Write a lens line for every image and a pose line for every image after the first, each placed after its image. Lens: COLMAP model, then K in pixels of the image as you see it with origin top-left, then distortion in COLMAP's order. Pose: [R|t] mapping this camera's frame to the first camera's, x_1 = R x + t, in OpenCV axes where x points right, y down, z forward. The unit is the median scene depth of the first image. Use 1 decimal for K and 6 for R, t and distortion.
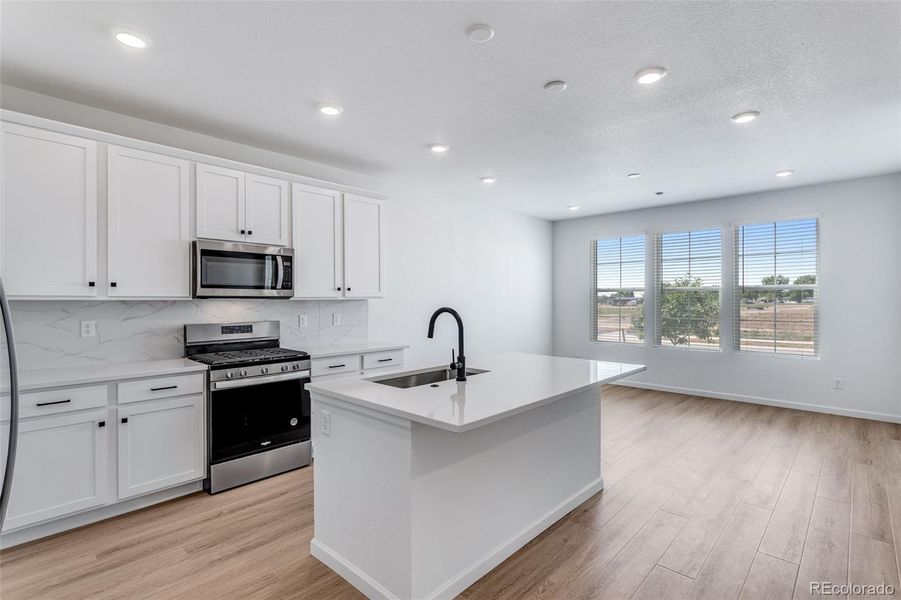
lens RADIAL K [[437.9, 0, 455.4], [0, 437.9, 303.1], [0, 0, 1]] dist [0.003067, 0.001275]
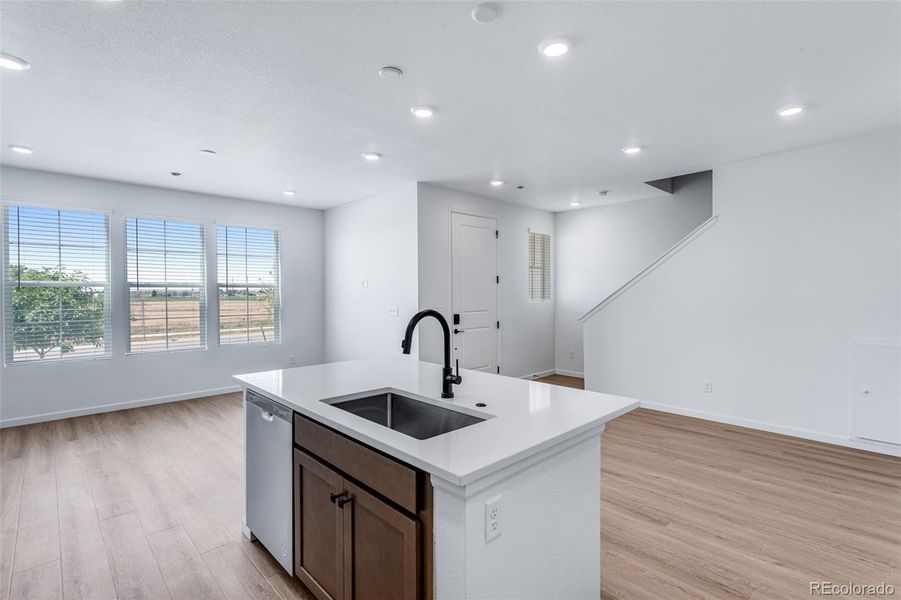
lens RADIAL K [[427.9, 0, 450.5], [0, 427.9, 300.0], [0, 0, 1]] dist [0.001558, 0.000132]
pose [[0.070948, -0.012822, 0.997398, -0.526473], [0.010253, 0.999874, 0.012124, -0.010954], [-0.997427, 0.009367, 0.071070, 0.627803]]
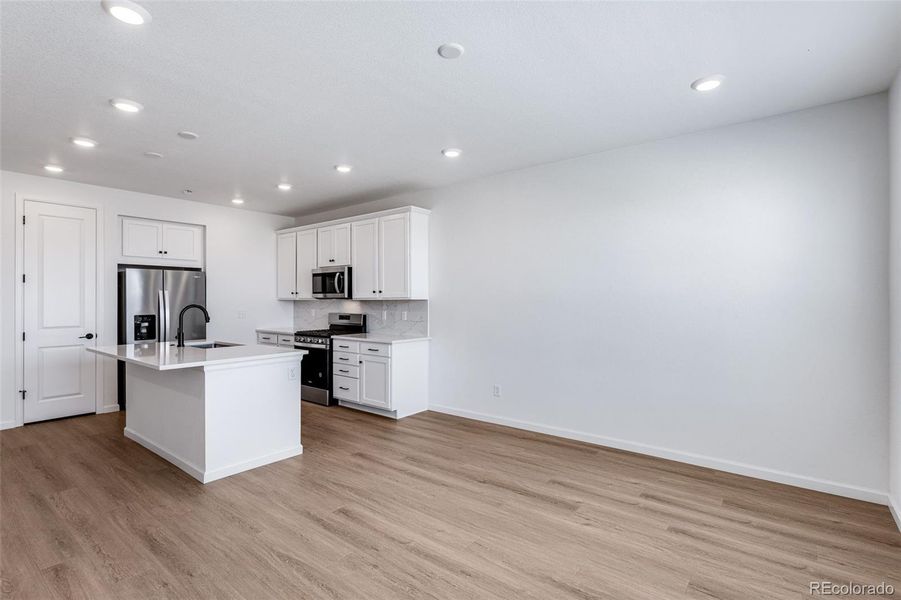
lens RADIAL K [[427.9, 0, 450.5], [0, 427.9, 300.0], [0, 0, 1]] dist [0.001558, 0.000132]
pose [[0.081419, -0.001850, -0.996678, 1.201841], [-0.005496, 0.999982, -0.002305, -0.005032], [0.996665, 0.005665, 0.081407, 1.295601]]
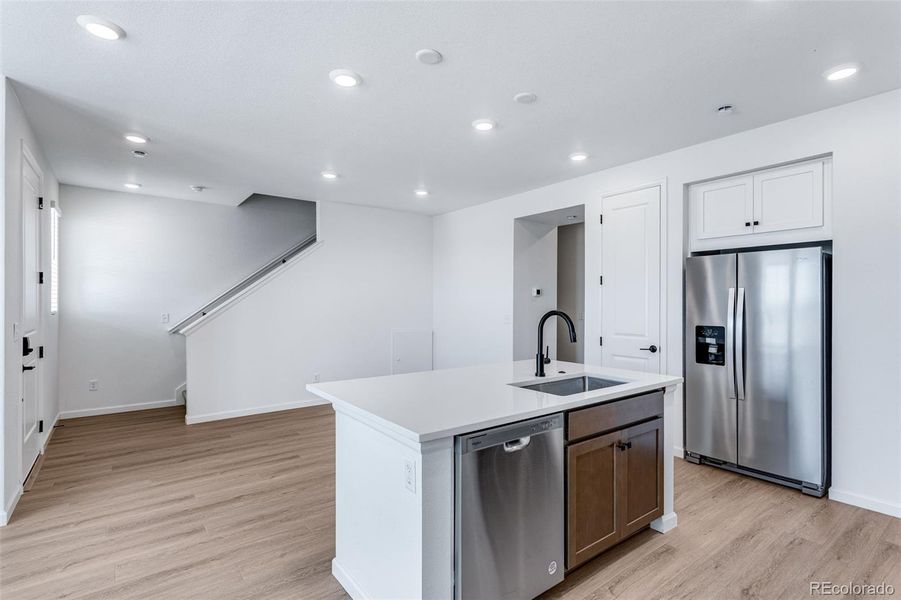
lens RADIAL K [[437.9, 0, 455.4], [0, 437.9, 303.1], [0, 0, 1]] dist [0.003067, 0.001275]
pose [[-0.984694, 0.002770, 0.174270, 0.026702], [0.004440, 0.999948, 0.009193, -0.014651], [-0.174235, 0.009826, -0.984655, 1.439110]]
